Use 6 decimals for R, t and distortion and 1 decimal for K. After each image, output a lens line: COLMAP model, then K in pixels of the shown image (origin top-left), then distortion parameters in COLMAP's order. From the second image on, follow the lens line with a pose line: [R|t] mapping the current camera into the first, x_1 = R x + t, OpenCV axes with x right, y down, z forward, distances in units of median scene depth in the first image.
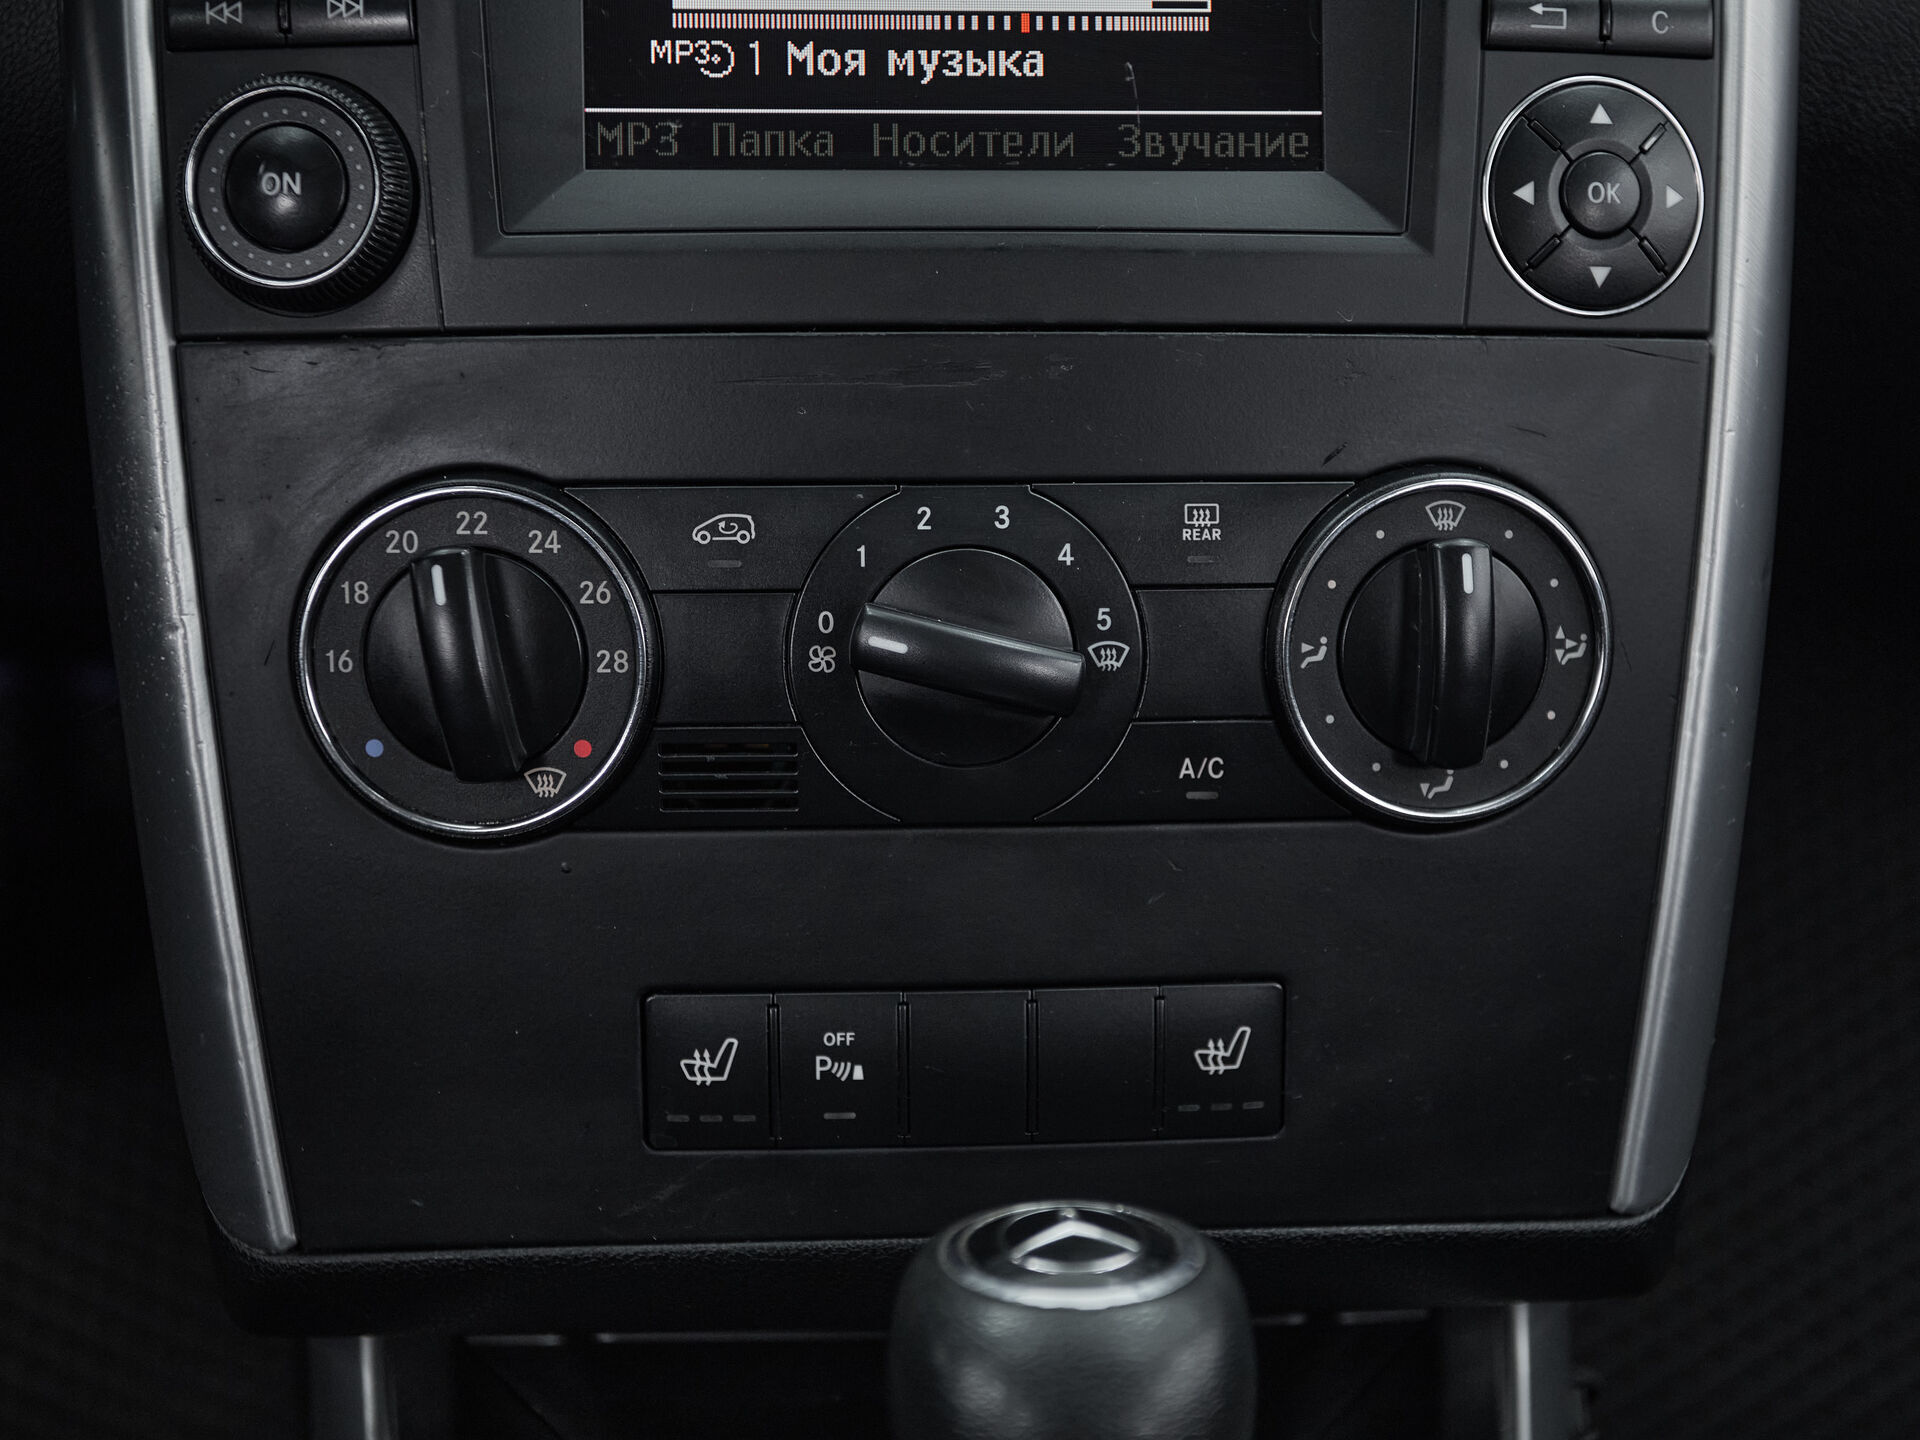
lens RADIAL K [[2289.3, 0, 973.9], [0, 2289.3, 712.0], [0, 0, 1]] dist [0.019475, 0.044845]
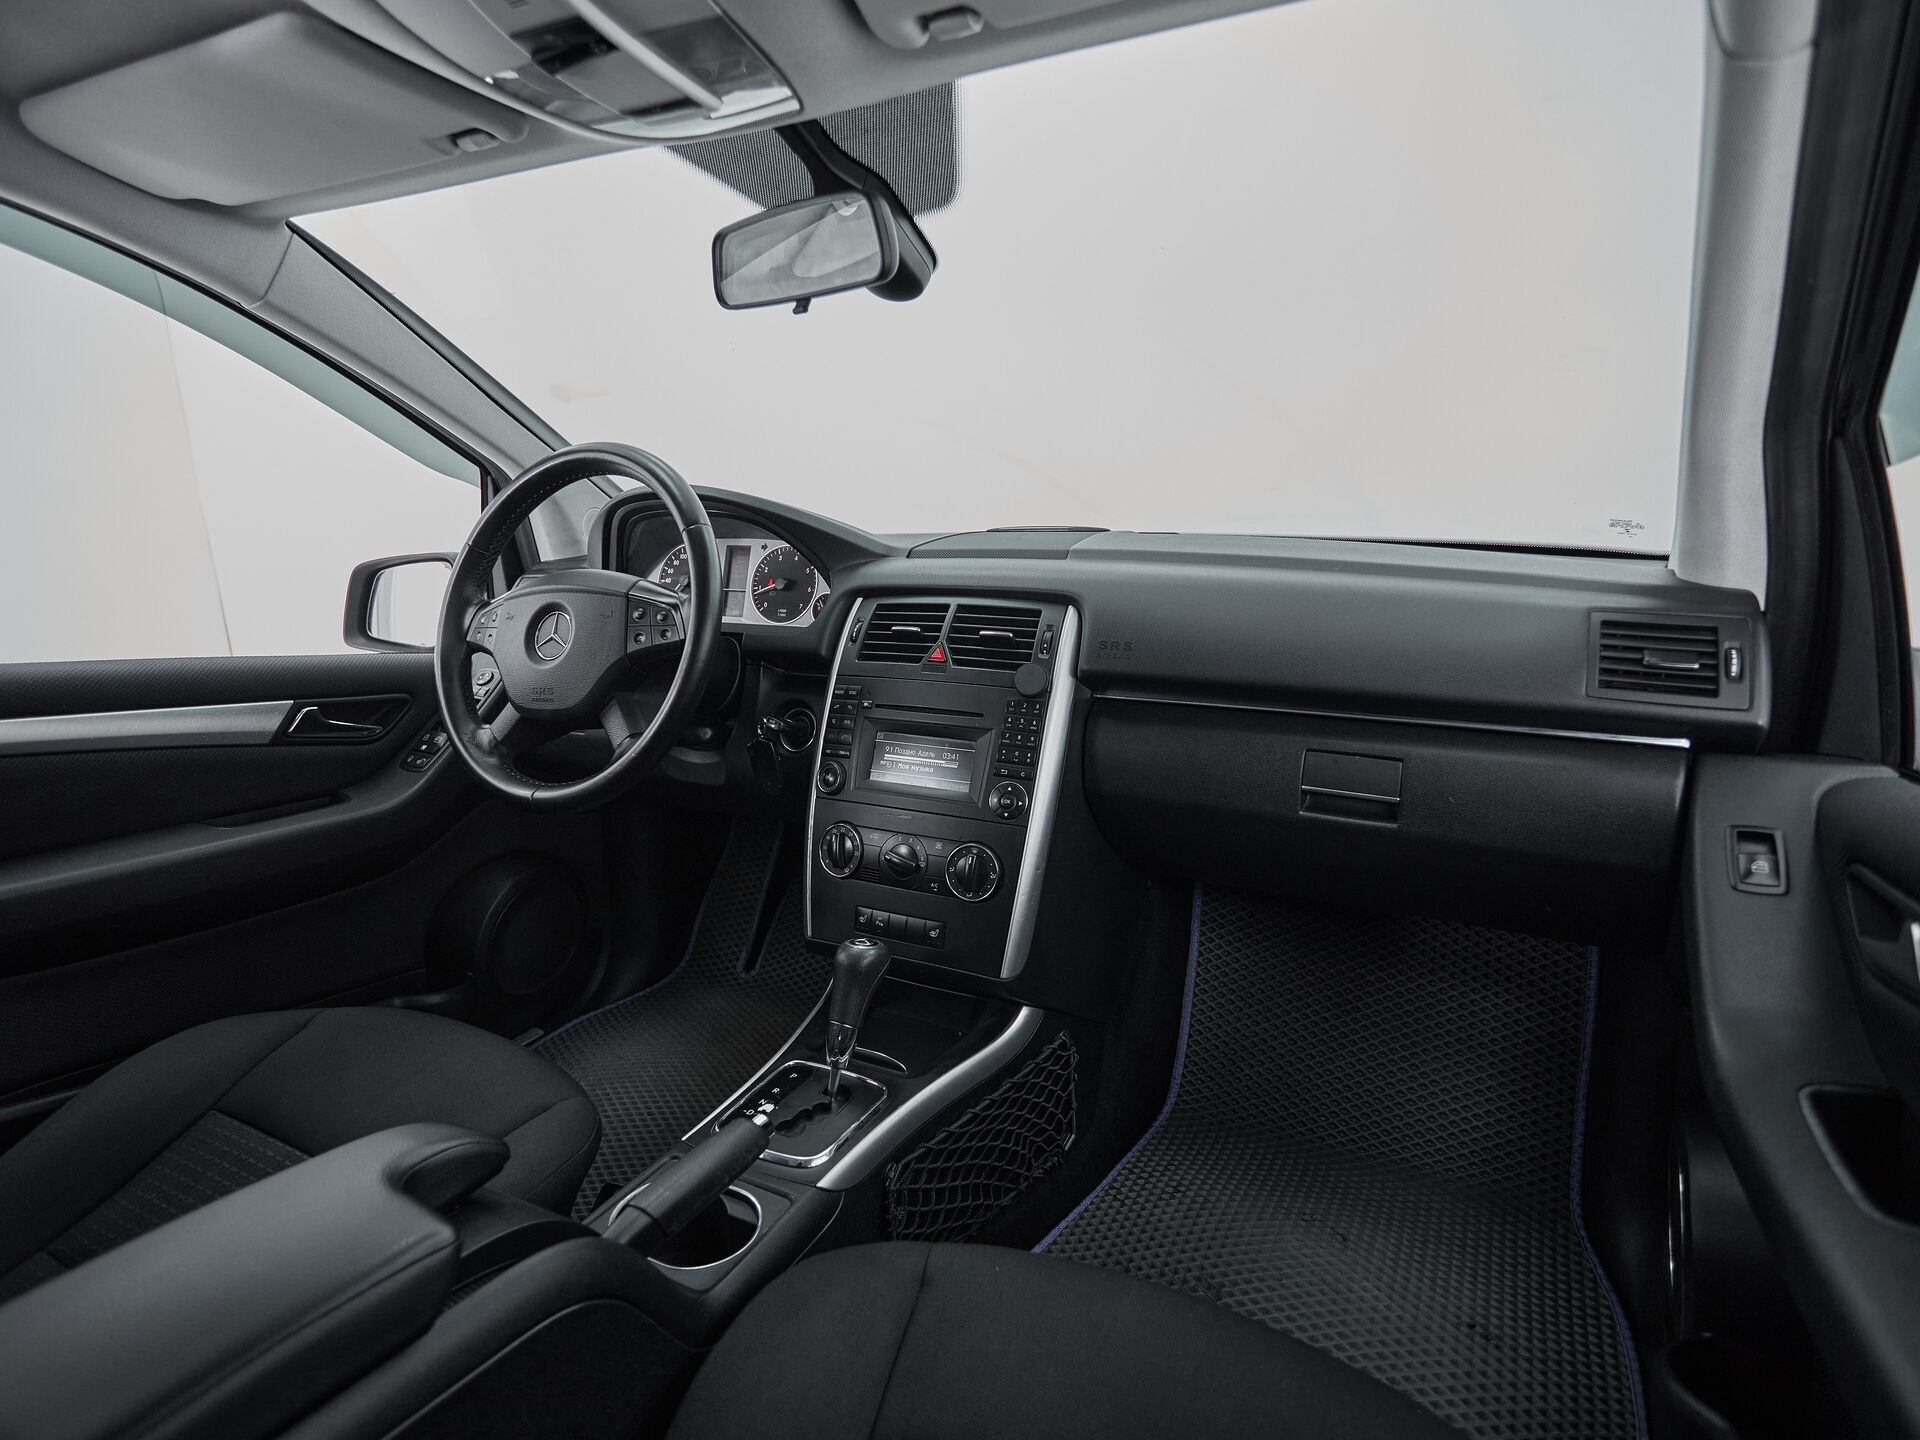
lens RADIAL K [[1018.0, 0, 960.0], [0, 1018.0, 720.0], [0, 0, 1]] dist [-0.001830, -0.000040]
pose [[0.857877, 0.085177, -0.506747, 1.524743], [-0.164977, 0.979613, -0.114632, -0.109905], [0.486652, 0.181942, 0.854440, -1.407456]]
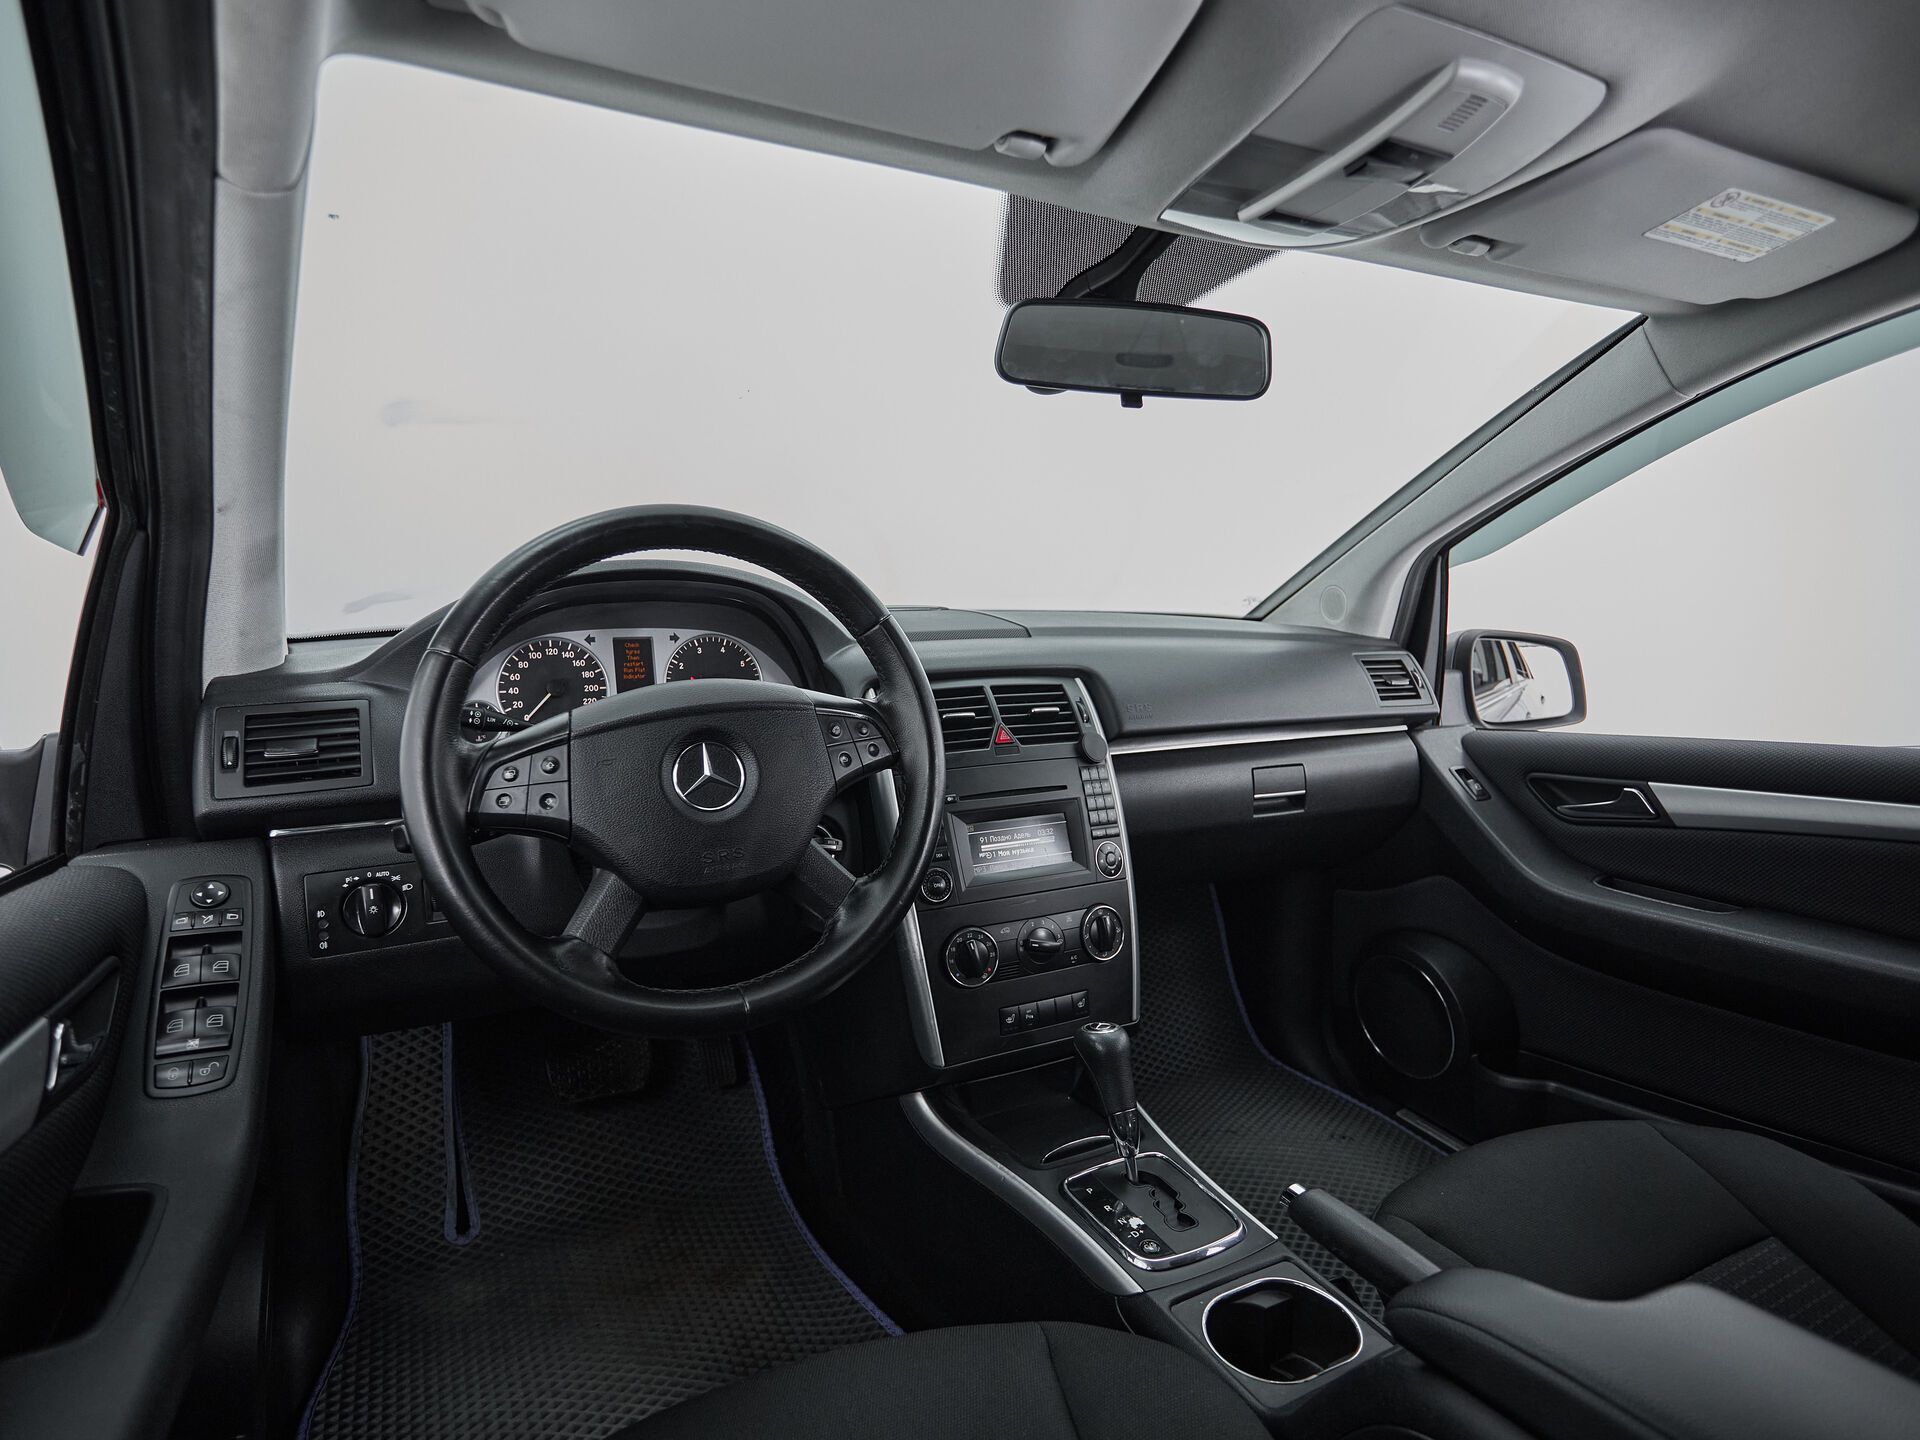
lens RADIAL K [[1010.6, 0, 922.5], [0, 1010.6, 717.3], [0, 0, 1]] dist [-0.001856, -0.000472]
pose [[0.926008, -0.062775, 0.372249, -1.296560], [0.141204, 0.972095, -0.187329, -0.157777], [-0.350102, 0.226031, 0.909032, -1.556038]]
